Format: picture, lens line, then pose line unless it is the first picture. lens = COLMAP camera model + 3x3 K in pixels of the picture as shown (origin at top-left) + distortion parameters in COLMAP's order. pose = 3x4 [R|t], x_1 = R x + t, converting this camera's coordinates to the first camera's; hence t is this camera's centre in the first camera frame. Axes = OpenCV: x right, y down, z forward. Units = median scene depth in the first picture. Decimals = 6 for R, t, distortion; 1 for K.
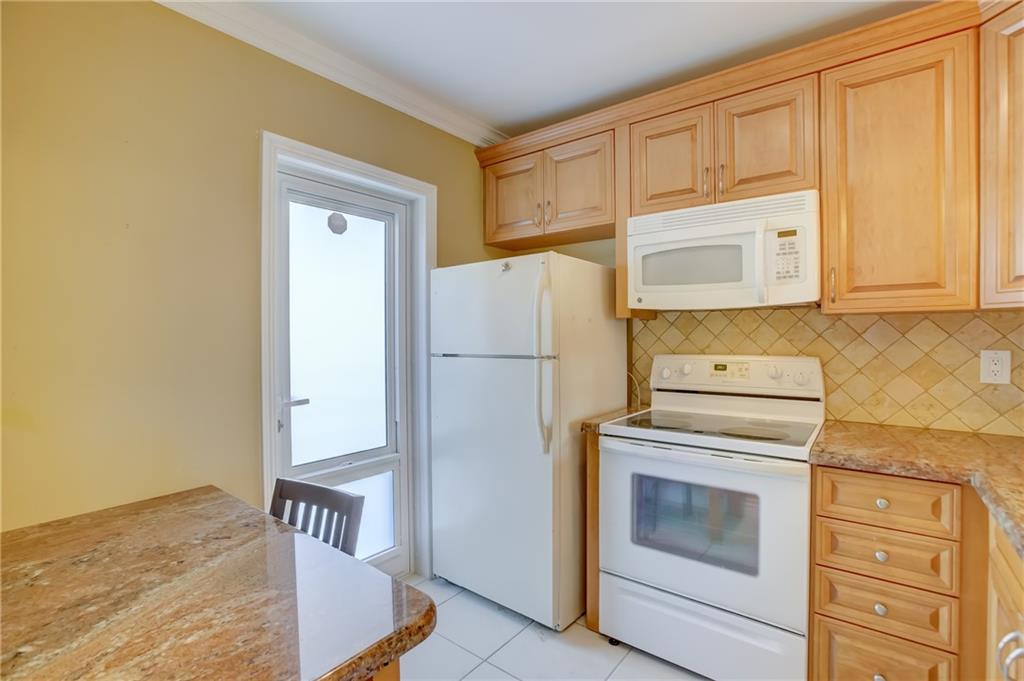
lens RADIAL K [[495.0, 0, 516.1], [0, 495.0, 335.8], [0, 0, 1]] dist [-0.001389, 0.013860]
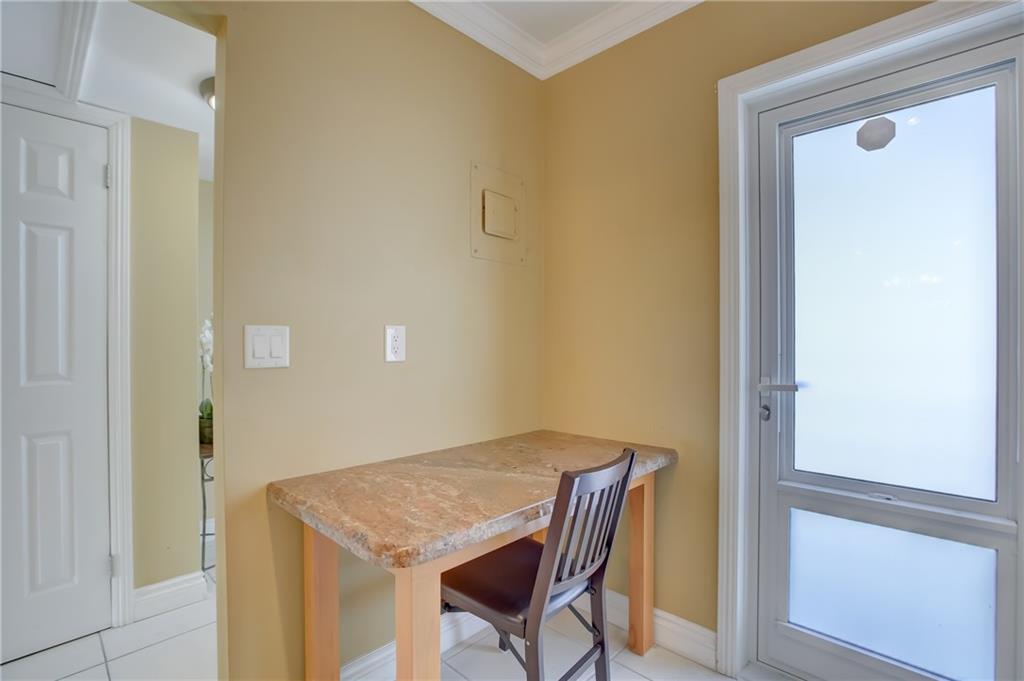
lens RADIAL K [[495.0, 0, 513.5], [0, 495.0, 344.3], [0, 0, 1]] dist [-0.001389, 0.013860]
pose [[-0.116647, 0.011434, -0.993108, 0.275106], [0.006766, 0.999920, 0.010718, 0.034879], [0.993150, -0.005470, -0.116715, 0.447881]]
